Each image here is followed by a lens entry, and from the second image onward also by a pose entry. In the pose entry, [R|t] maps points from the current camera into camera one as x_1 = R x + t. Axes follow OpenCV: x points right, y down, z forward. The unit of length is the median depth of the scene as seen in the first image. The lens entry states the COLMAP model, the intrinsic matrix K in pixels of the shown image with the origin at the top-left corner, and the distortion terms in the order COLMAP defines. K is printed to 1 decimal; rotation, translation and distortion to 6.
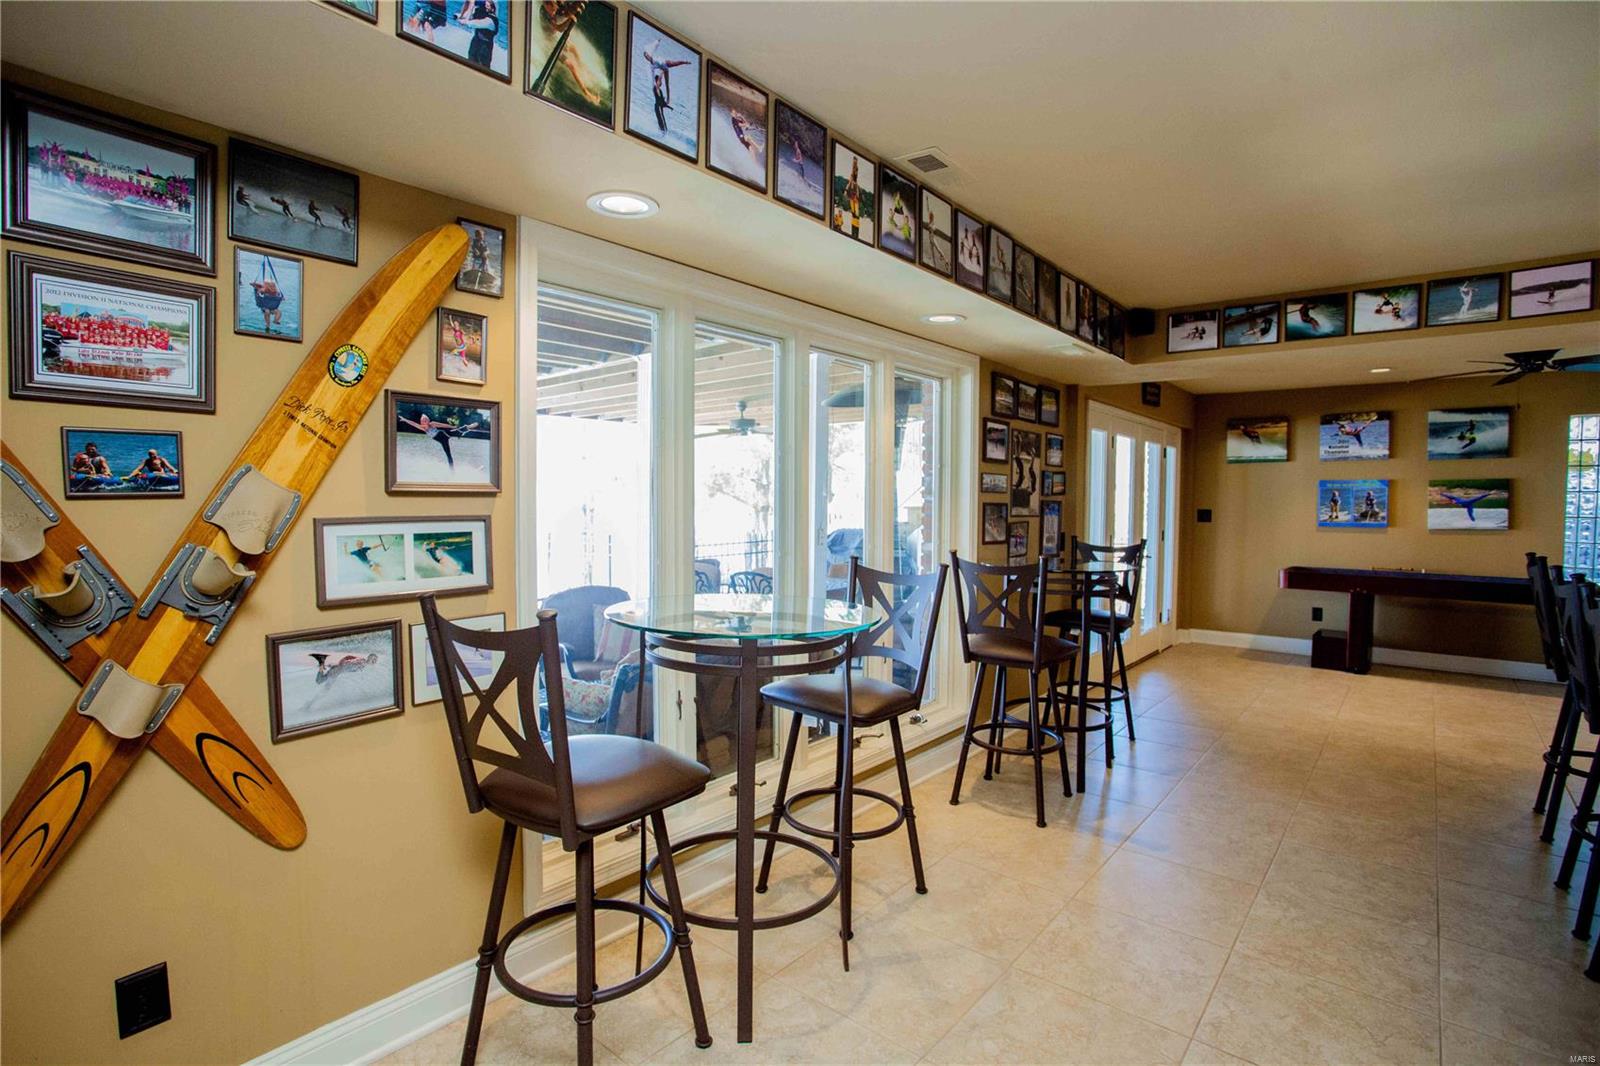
lens RADIAL K [[781.2, 0, 800.0], [0, 781.2, 533.0], [0, 0, 1]] dist [-0.071279, 0.032550]
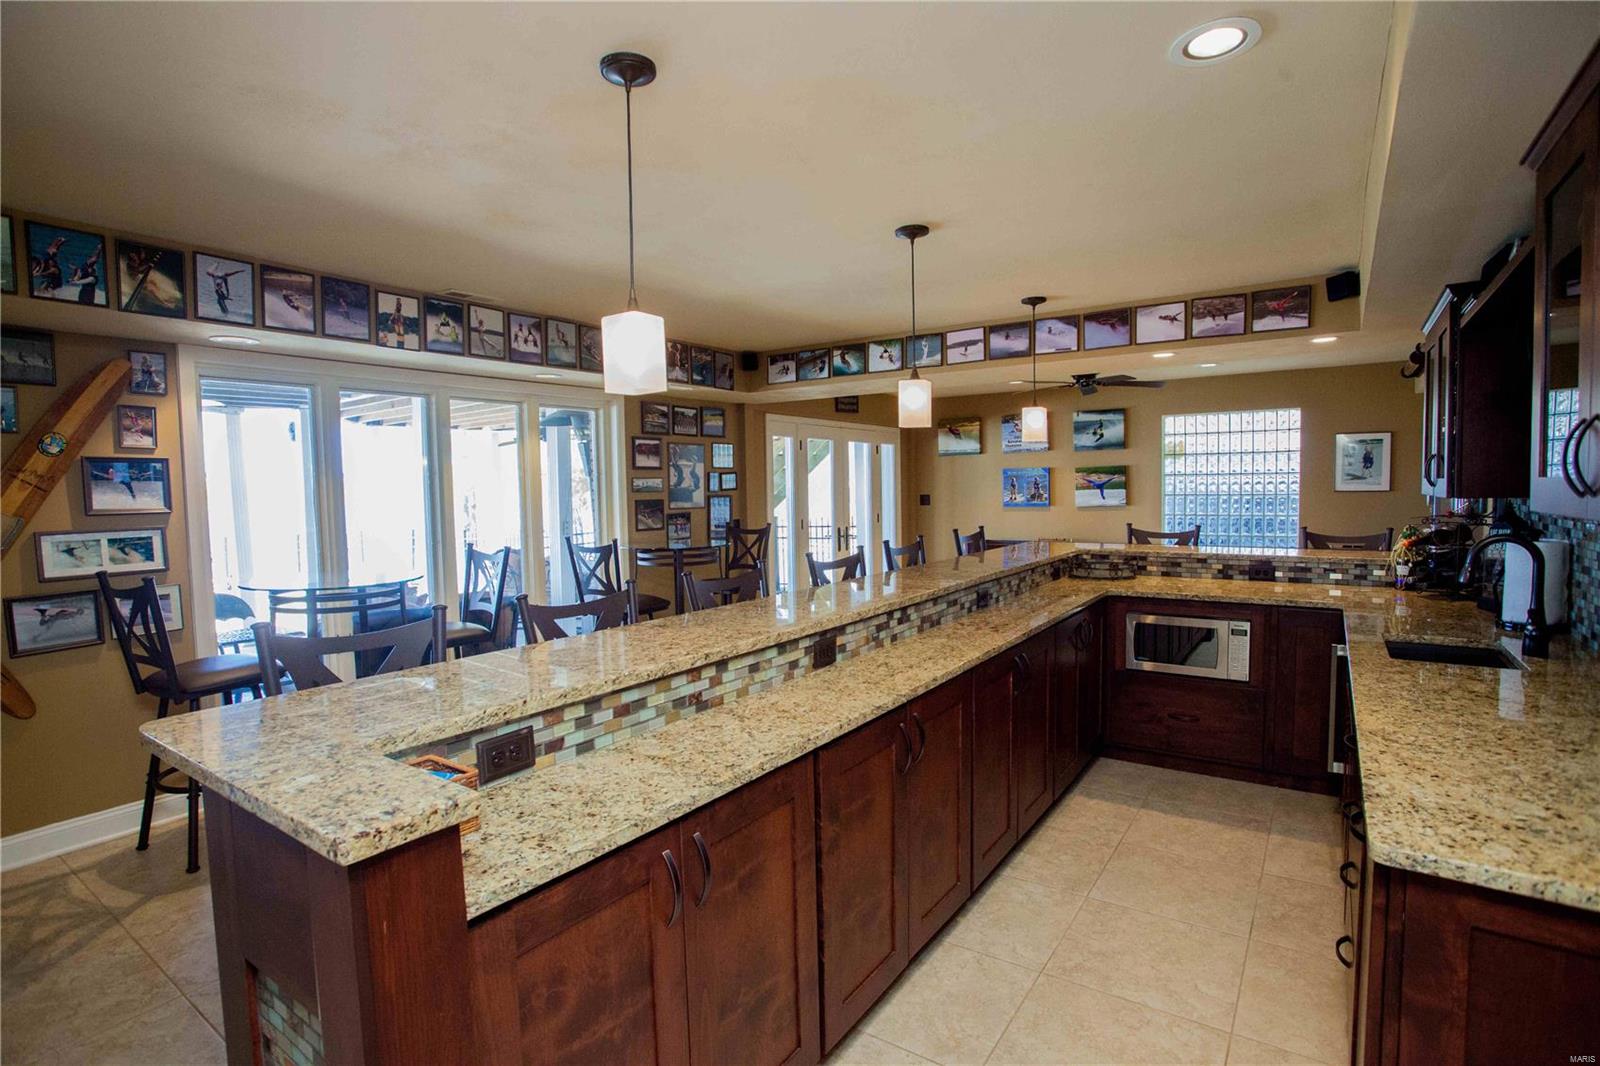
lens RADIAL K [[789.4, 0, 800.0], [0, 789.4, 533.0], [0, 0, 1]] dist [-0.066445, 0.032875]
pose [[0.996629, -0.031025, 0.075945, 0.643333], [0.029712, 0.999390, 0.018358, 0.001607], [-0.076469, -0.016040, 0.996943, -0.579244]]
